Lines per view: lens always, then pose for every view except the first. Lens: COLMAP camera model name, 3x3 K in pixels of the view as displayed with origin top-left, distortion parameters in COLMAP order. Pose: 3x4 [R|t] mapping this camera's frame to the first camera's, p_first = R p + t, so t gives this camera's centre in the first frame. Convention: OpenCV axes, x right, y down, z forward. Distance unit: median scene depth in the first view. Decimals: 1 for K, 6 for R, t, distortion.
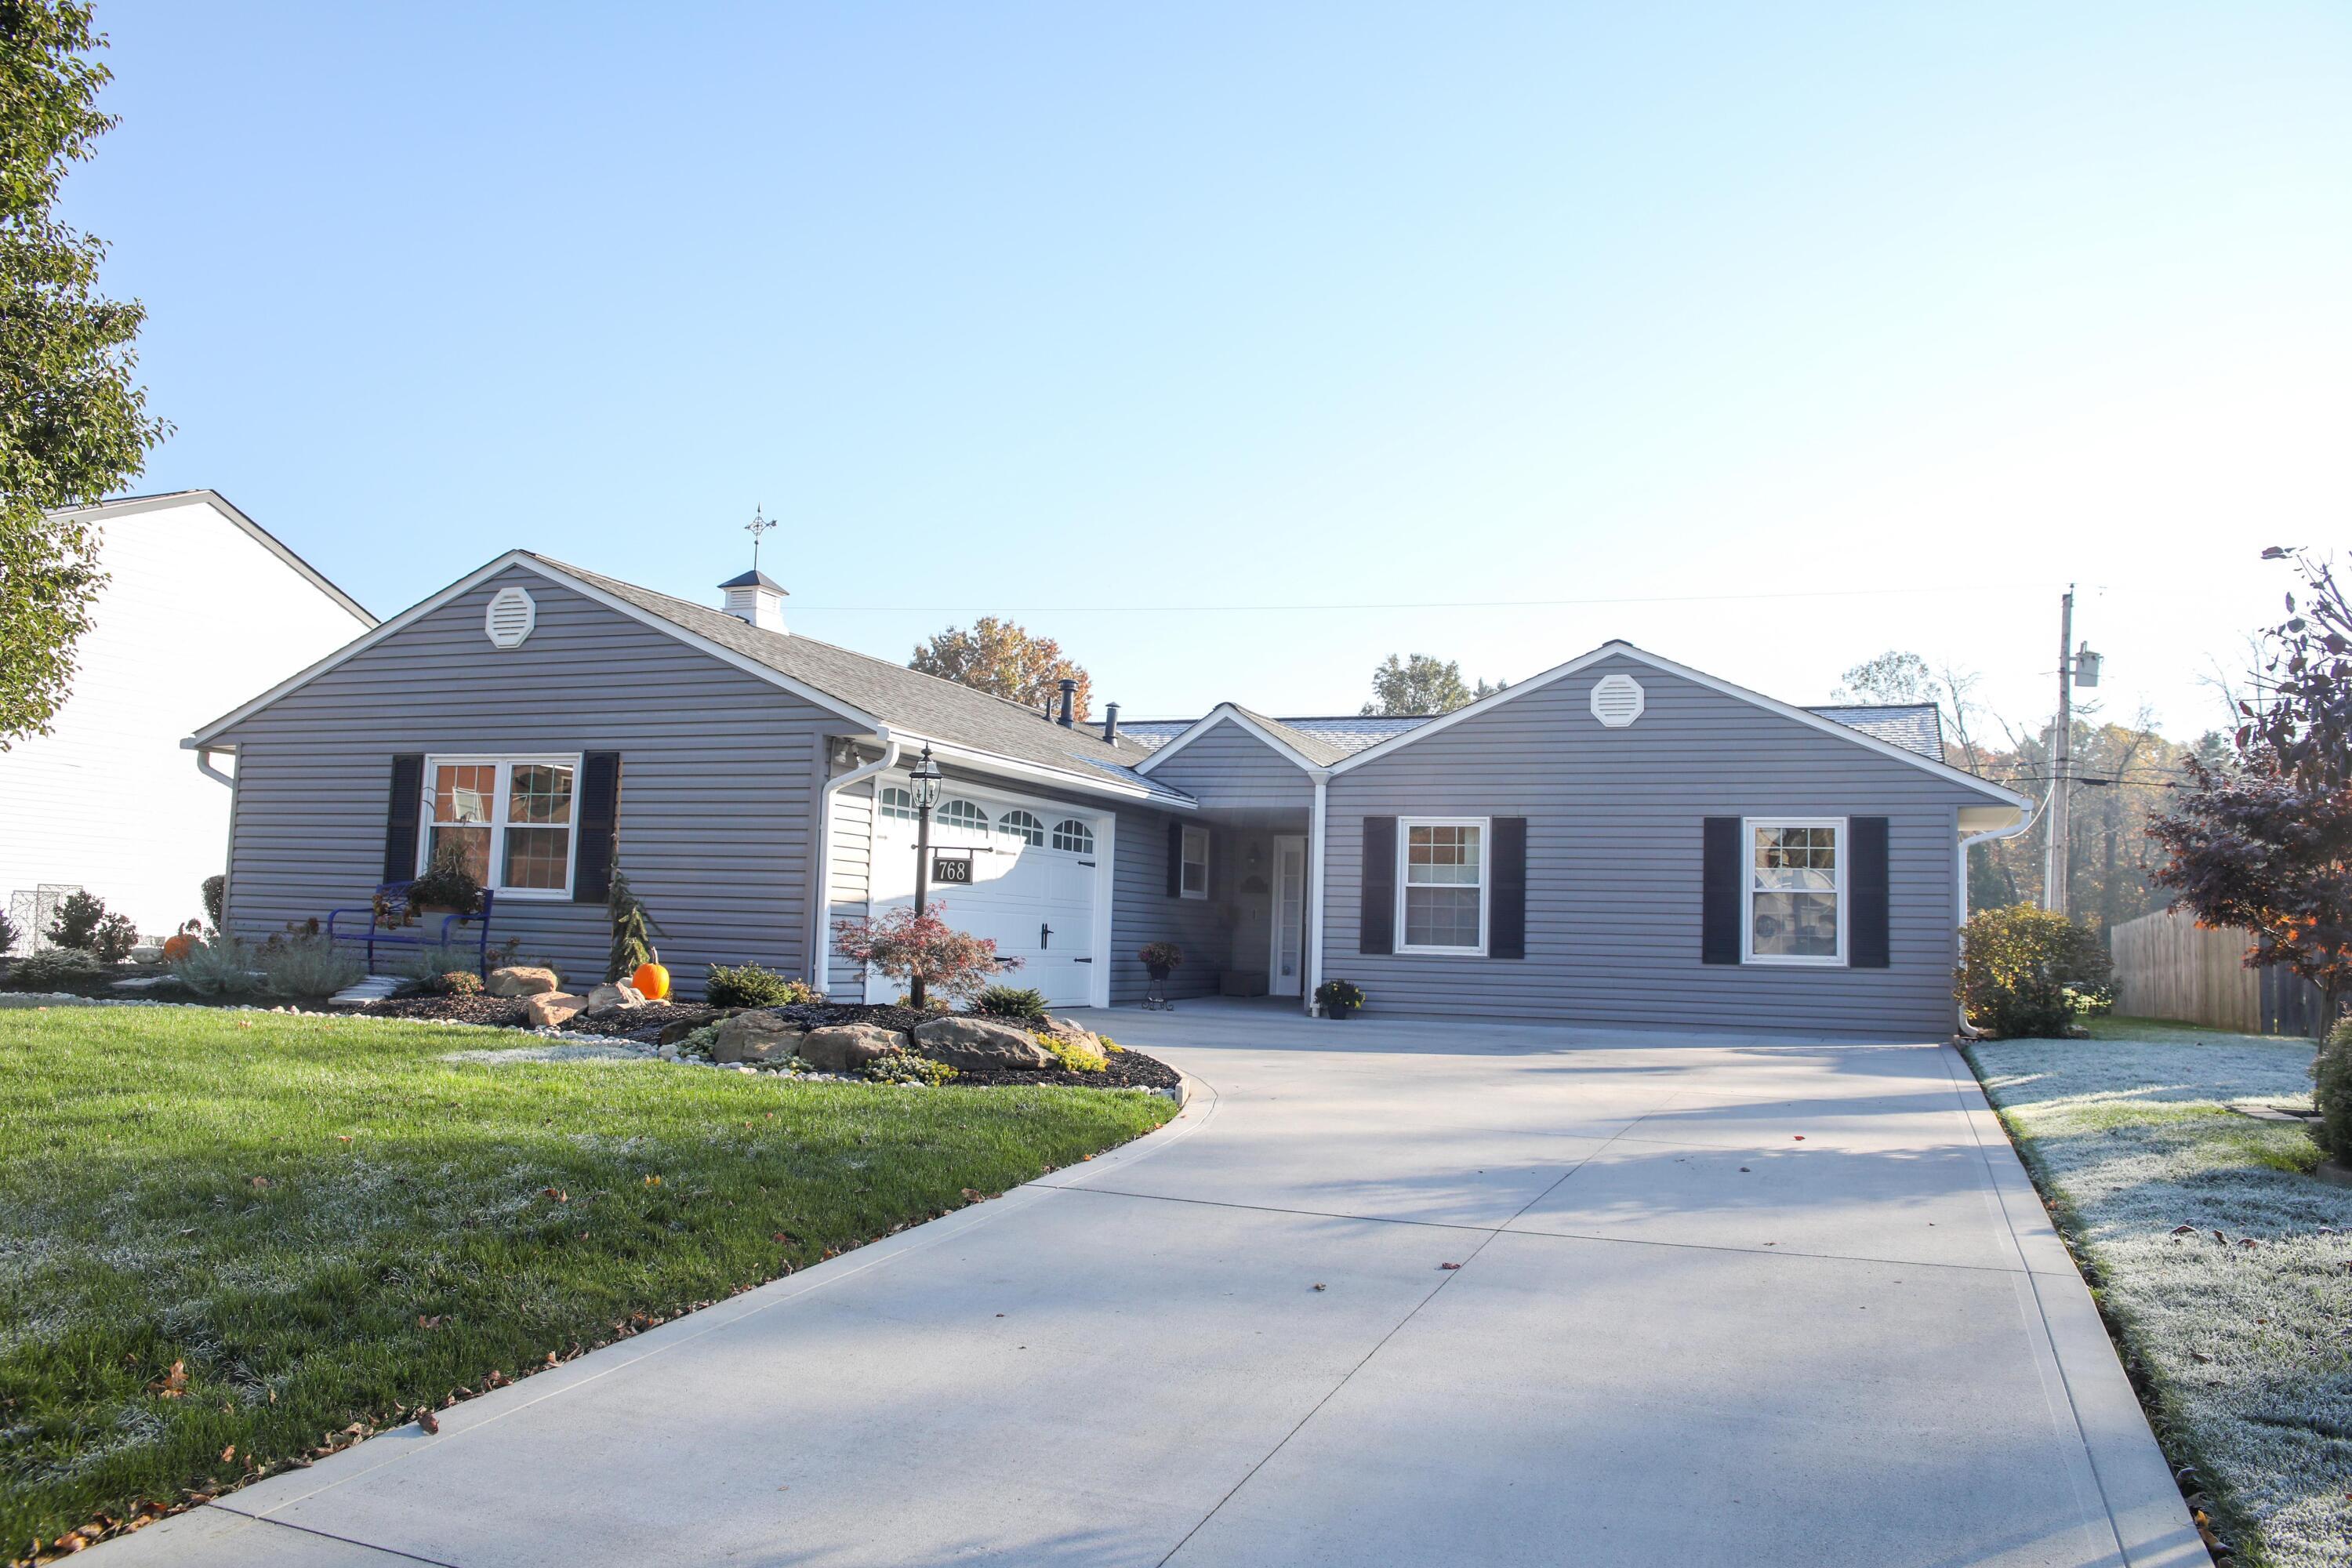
lens RADIAL K [[1668.4, 0, 1176.0], [0, 1668.4, 784.0], [0, 0, 1]] dist [-0.075342, 0.003379]
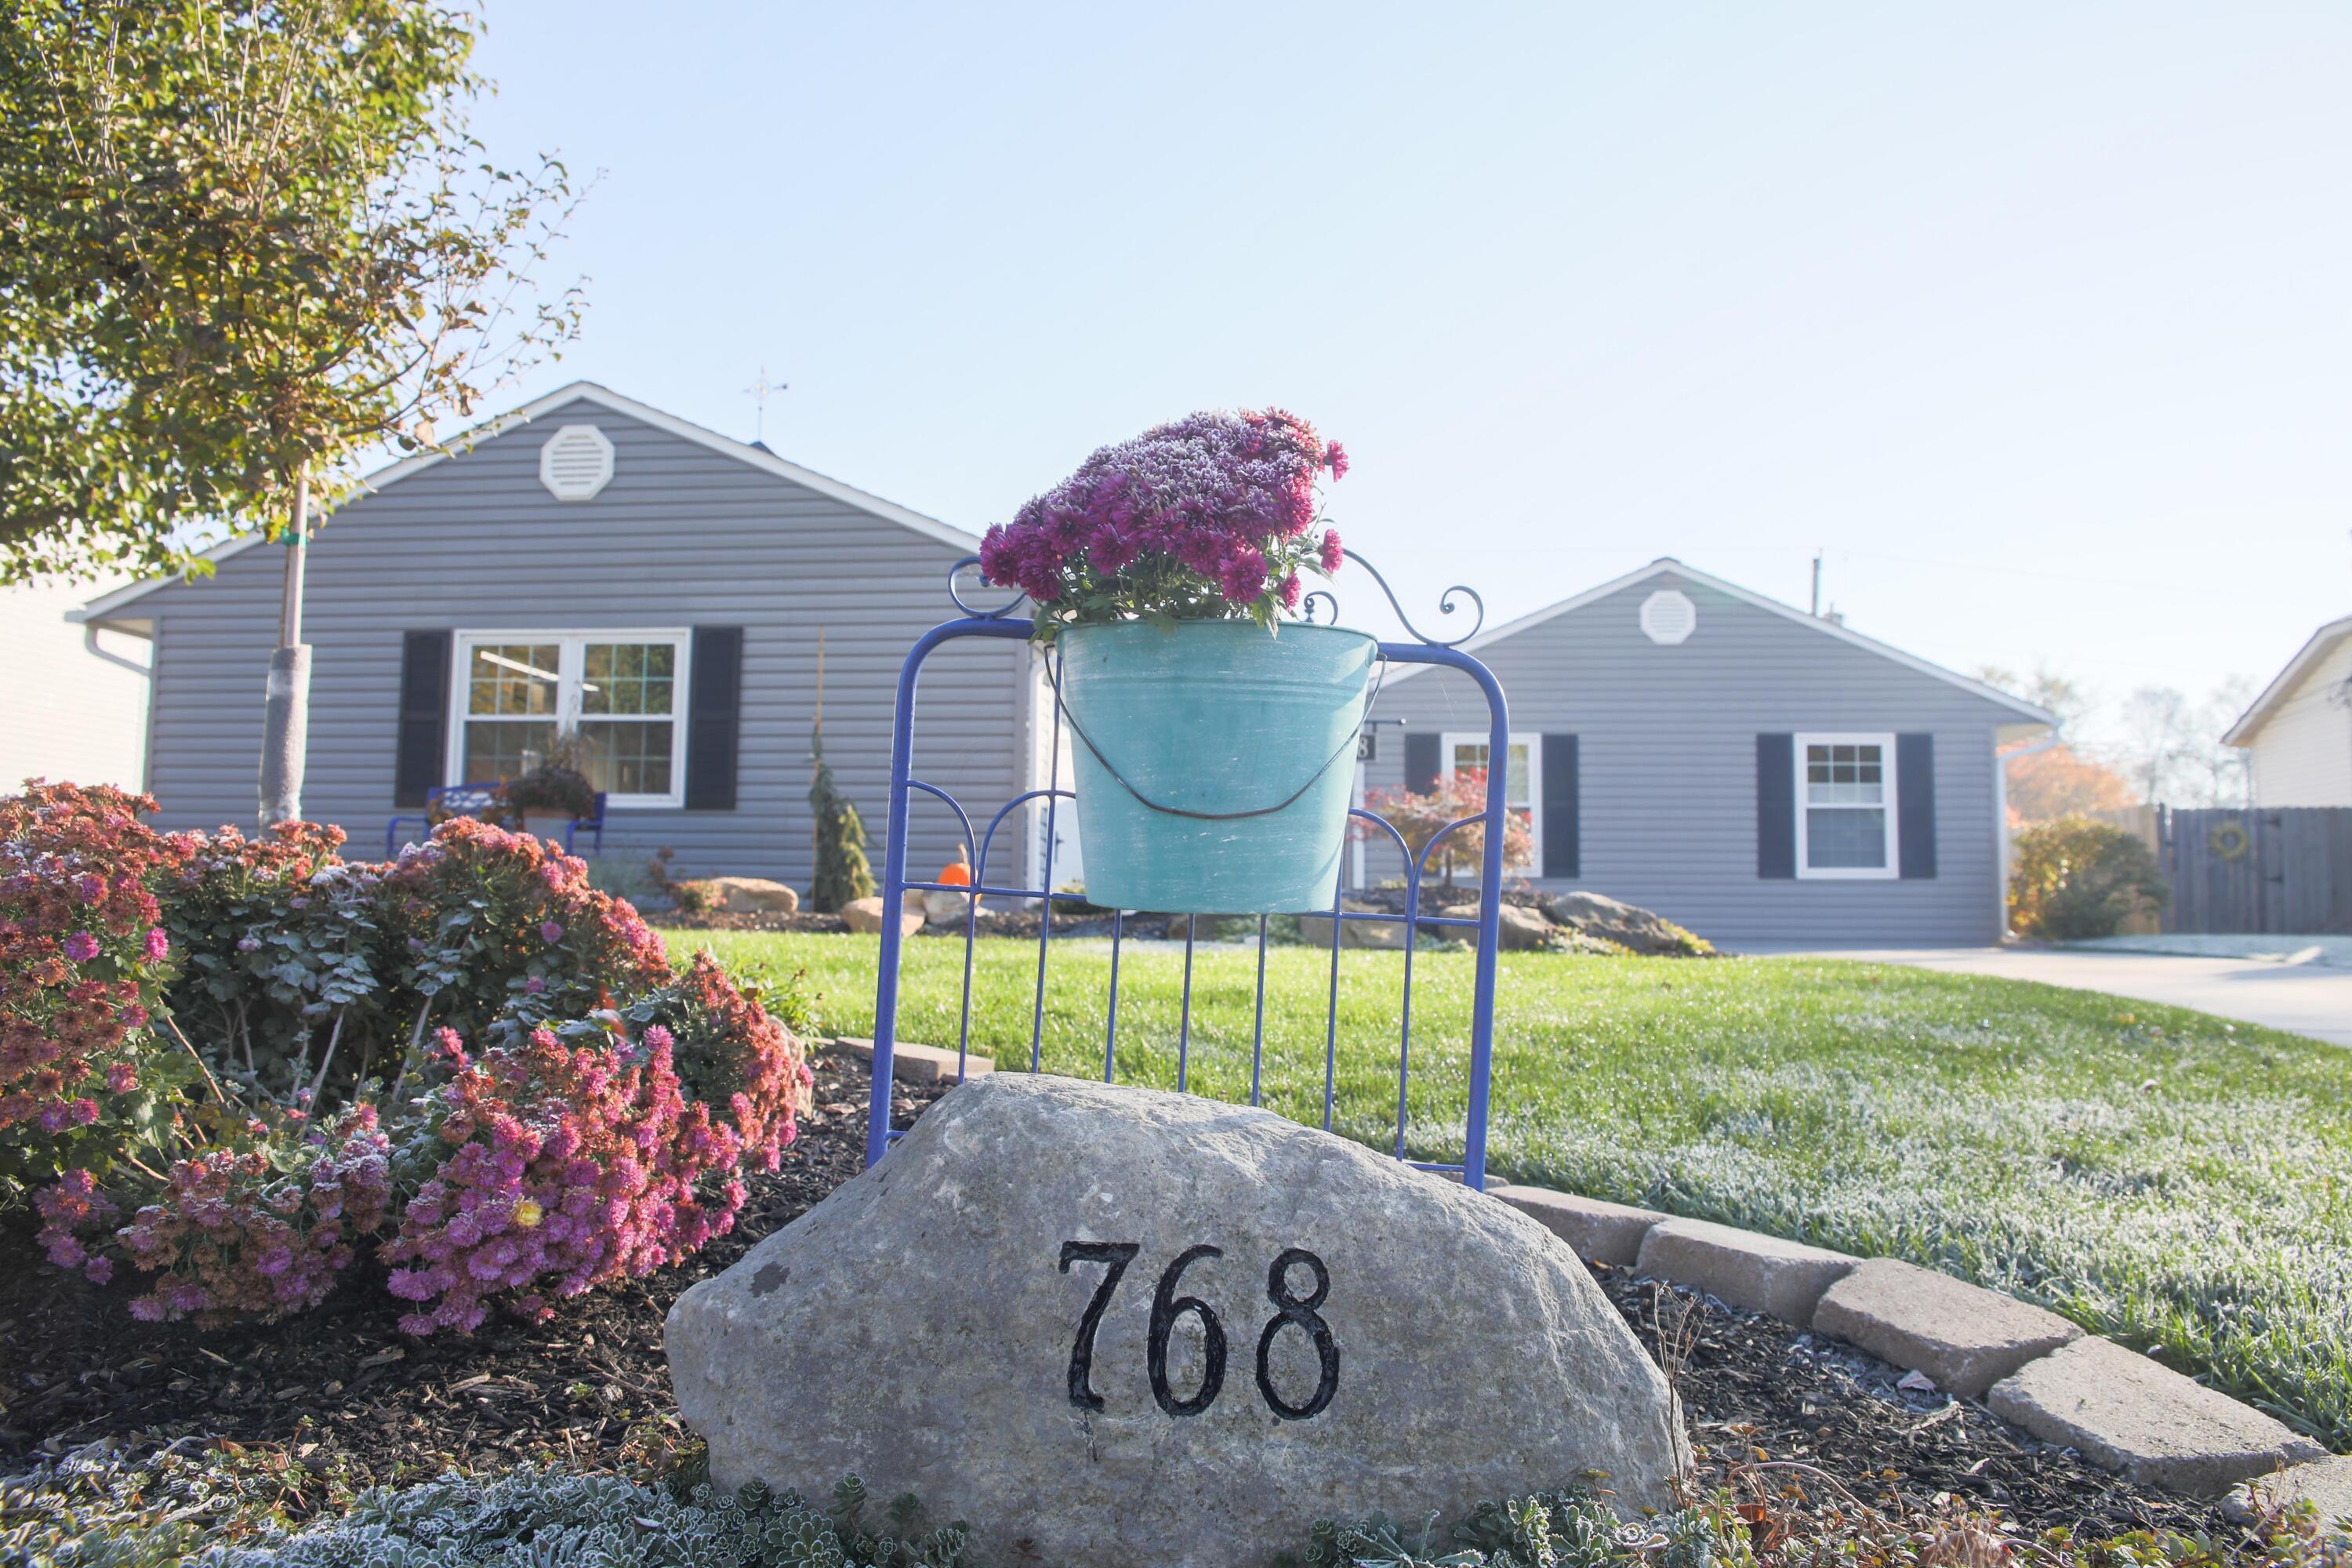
lens RADIAL K [[1668.4, 0, 1176.0], [0, 1668.4, 784.0], [0, 0, 1]] dist [-0.075342, 0.003379]
pose [[0.964758, 0.001193, 0.263135, -0.301346], [-0.005215, 0.999880, 0.014588, 0.039510], [-0.263086, -0.015446, 0.964649, 0.126372]]
